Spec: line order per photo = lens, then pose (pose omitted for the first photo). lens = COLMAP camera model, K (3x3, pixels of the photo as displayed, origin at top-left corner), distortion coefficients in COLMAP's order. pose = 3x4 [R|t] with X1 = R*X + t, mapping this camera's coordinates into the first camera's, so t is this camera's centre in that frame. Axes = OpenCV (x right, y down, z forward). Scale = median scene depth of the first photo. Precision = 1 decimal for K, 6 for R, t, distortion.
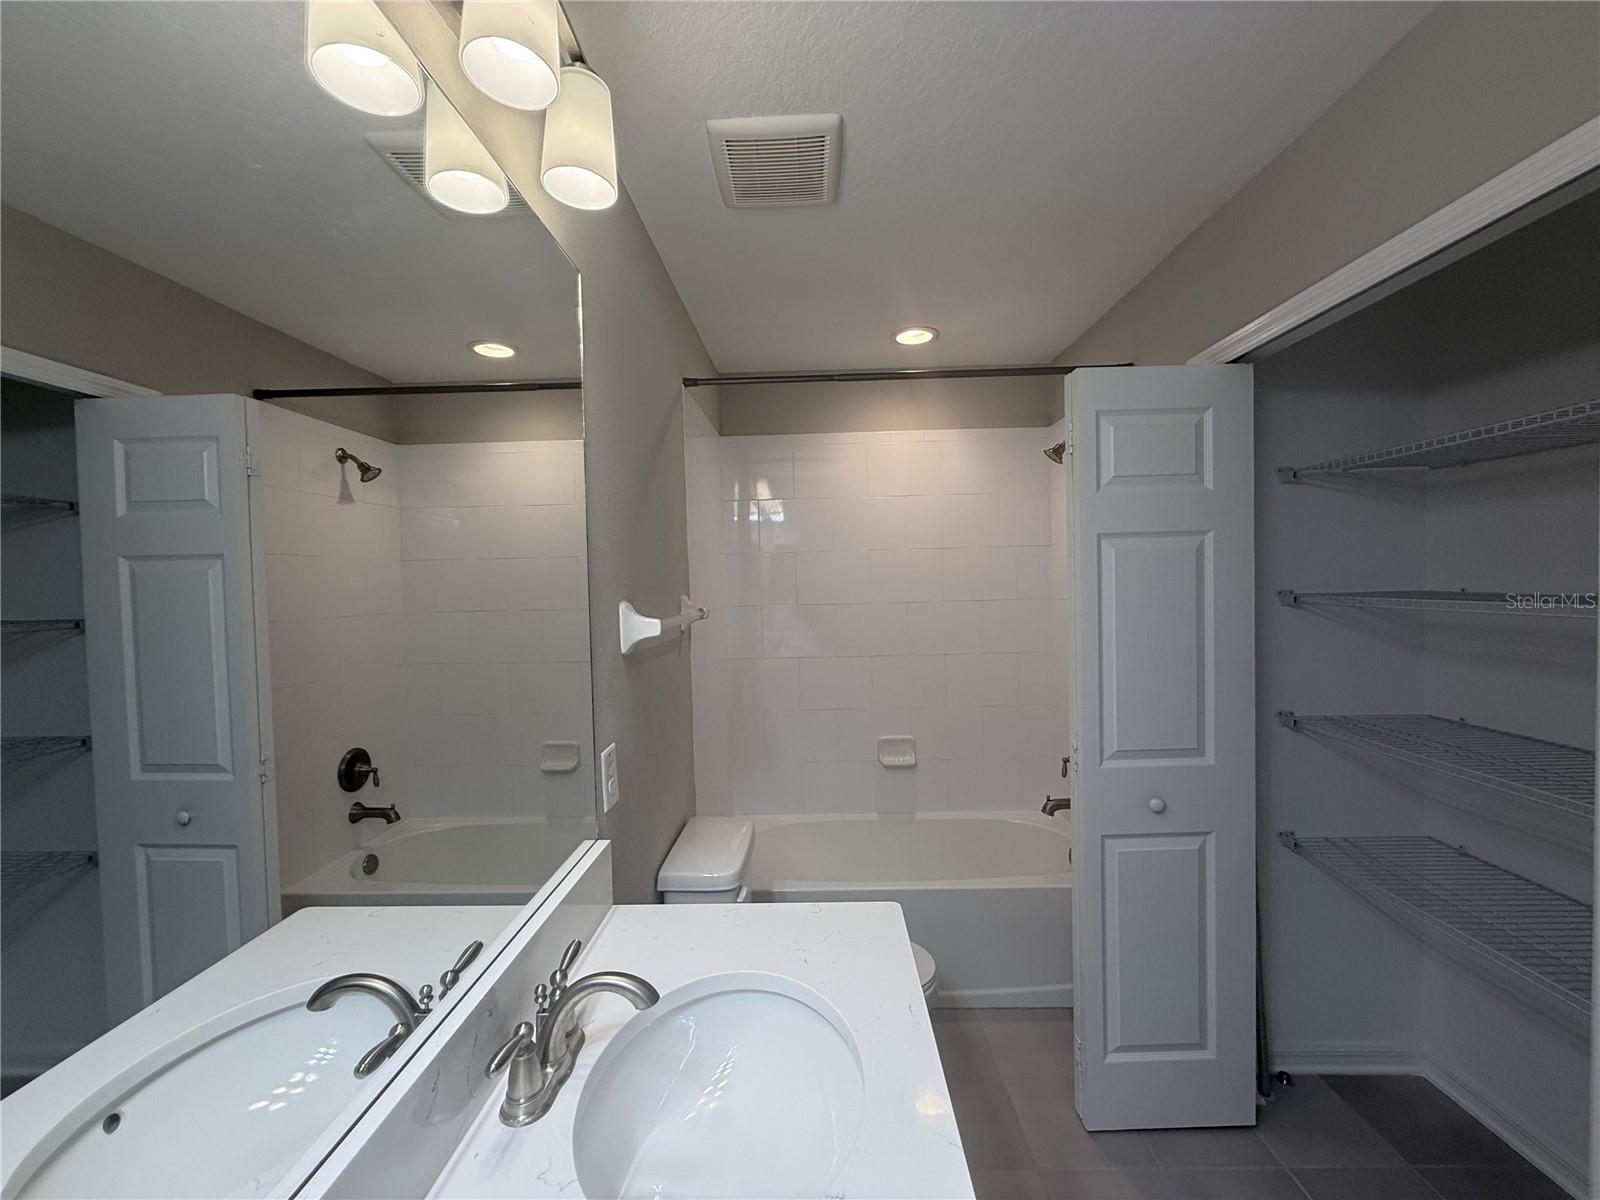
lens RADIAL K [[631.2, 0, 800.0], [0, 631.2, 600.0], [0, 0, 1]] dist [-0.000407, 0.000012]
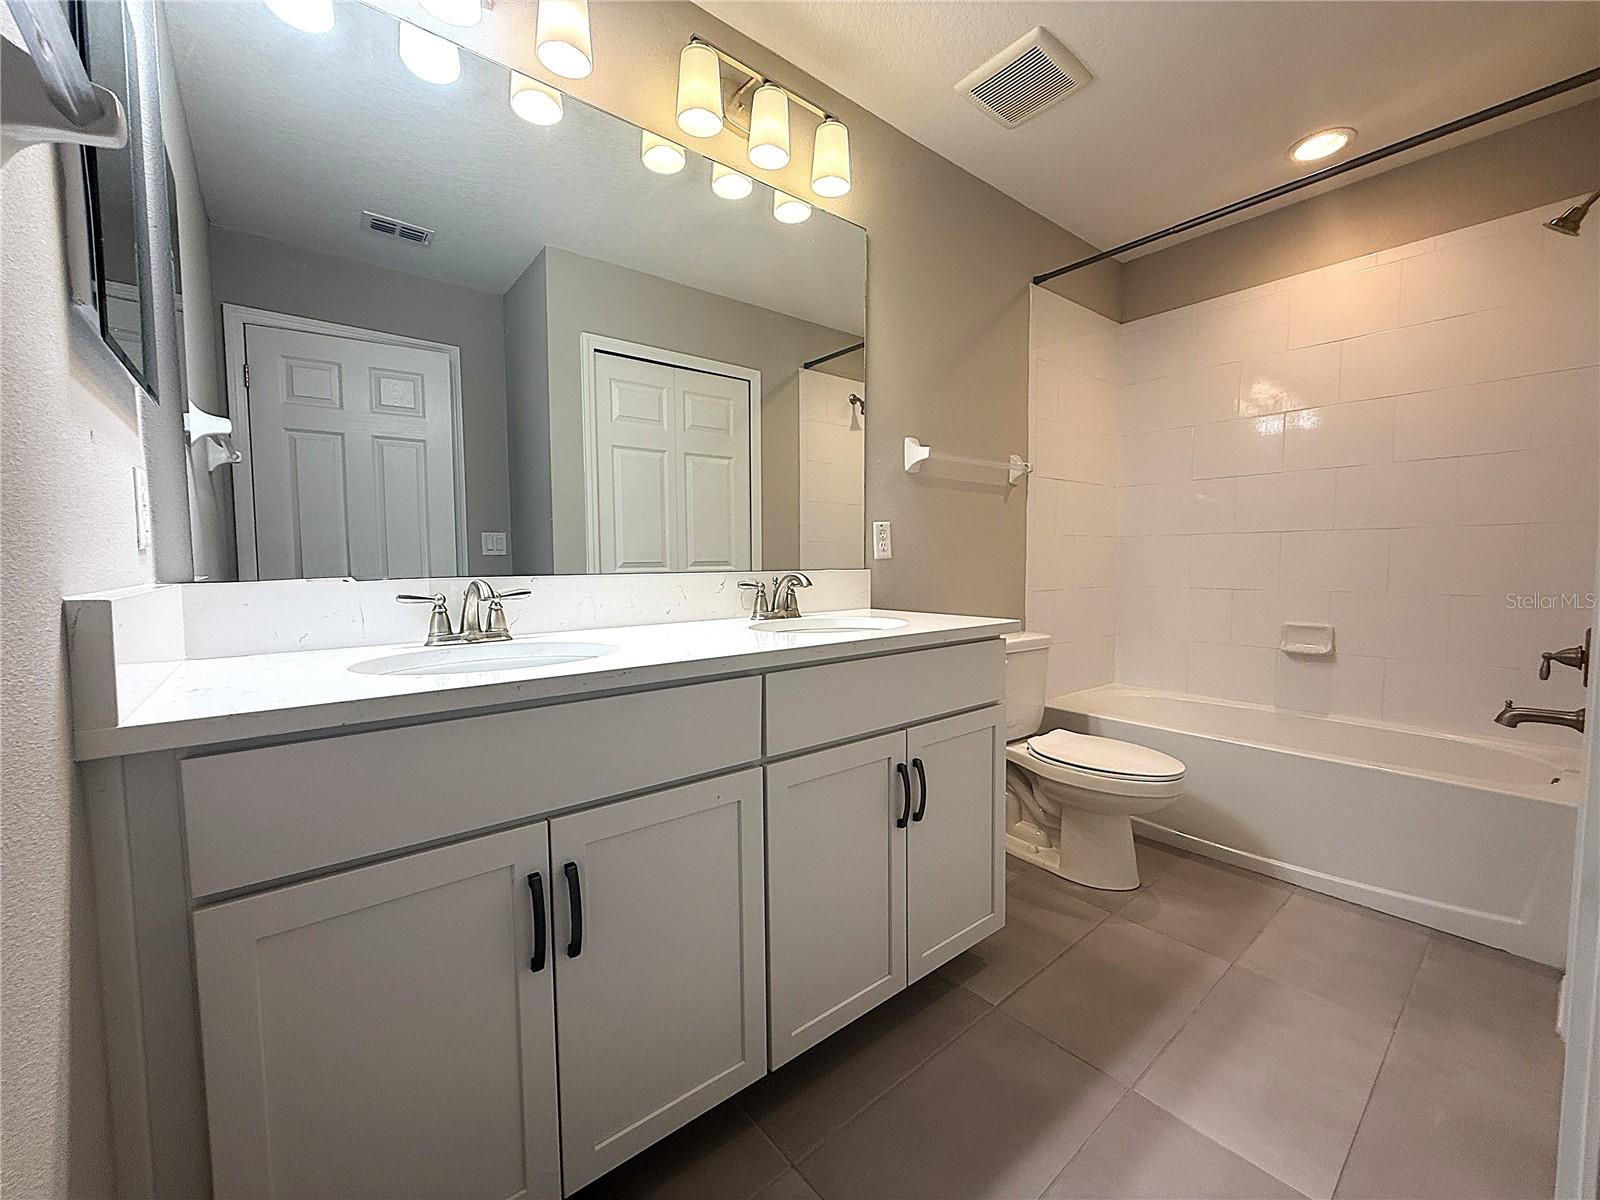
lens RADIAL K [[636.1, 0, 800.0], [0, 636.1, 600.0], [0, 0, 1]] dist [-0.000508, -0.000241]
pose [[0.647353, 0.068605, -0.759096, 0.477159], [-0.029233, 0.997443, 0.065217, 0.192839], [0.761630, -0.020028, 0.647703, -0.138218]]
